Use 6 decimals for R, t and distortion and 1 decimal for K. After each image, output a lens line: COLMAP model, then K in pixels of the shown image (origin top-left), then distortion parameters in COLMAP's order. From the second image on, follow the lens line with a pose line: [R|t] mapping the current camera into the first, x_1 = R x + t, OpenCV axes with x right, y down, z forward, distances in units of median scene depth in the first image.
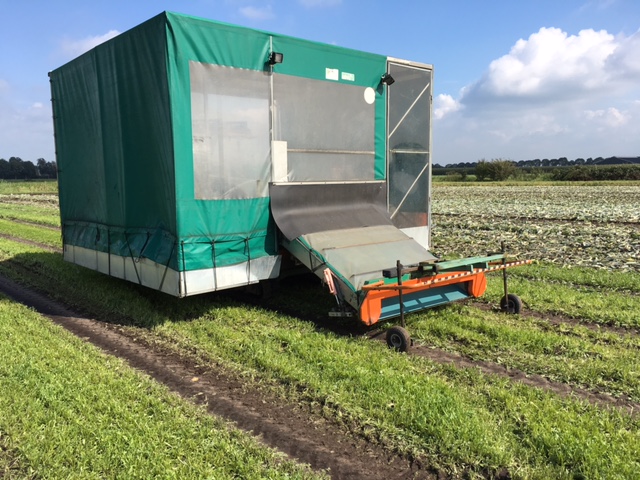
lens RADIAL K [[536.8, 0, 320.0], [0, 536.8, 240.0], [0, 0, 1]] dist [0.041623, -0.002568]
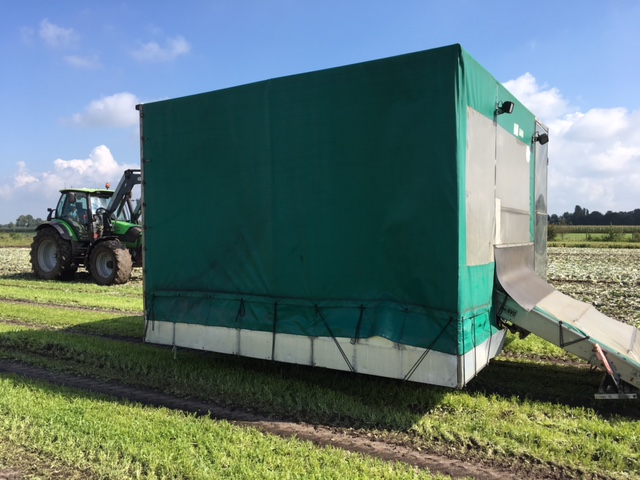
lens RADIAL K [[536.8, 0, 320.0], [0, 536.8, 240.0], [0, 0, 1]] dist [0.041623, -0.002568]
pose [[0.958930, 0.008597, 0.283511, -0.609014], [0.021156, 0.994589, -0.101714, -0.031382], [-0.282852, 0.103534, 0.953559, 0.238503]]
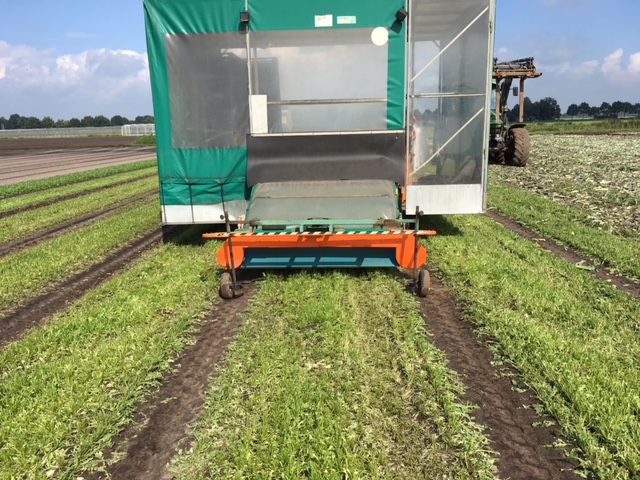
lens RADIAL K [[536.8, 0, 320.0], [0, 536.8, 240.0], [0, 0, 1]] dist [0.041623, -0.002568]
pose [[0.728170, 0.138720, -0.671212, 0.784821], [-0.063781, 0.988769, 0.135157, -0.049595], [0.682423, -0.055607, 0.728839, 0.276964]]
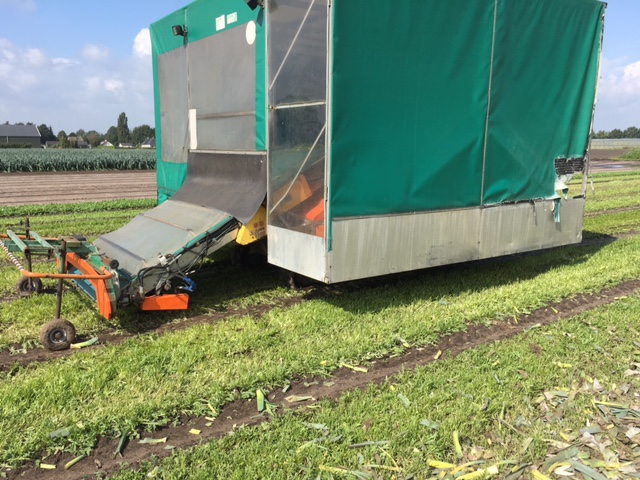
lens RADIAL K [[562.6, 0, 320.0], [0, 562.6, 240.0], [0, 0, 1]] dist [-0.004576, -0.003864]
pose [[-0.127941, 0.184789, -0.974415, 0.988314], [-0.114324, 0.973192, 0.199568, -0.182829], [0.985171, 0.136932, -0.103386, 1.384569]]
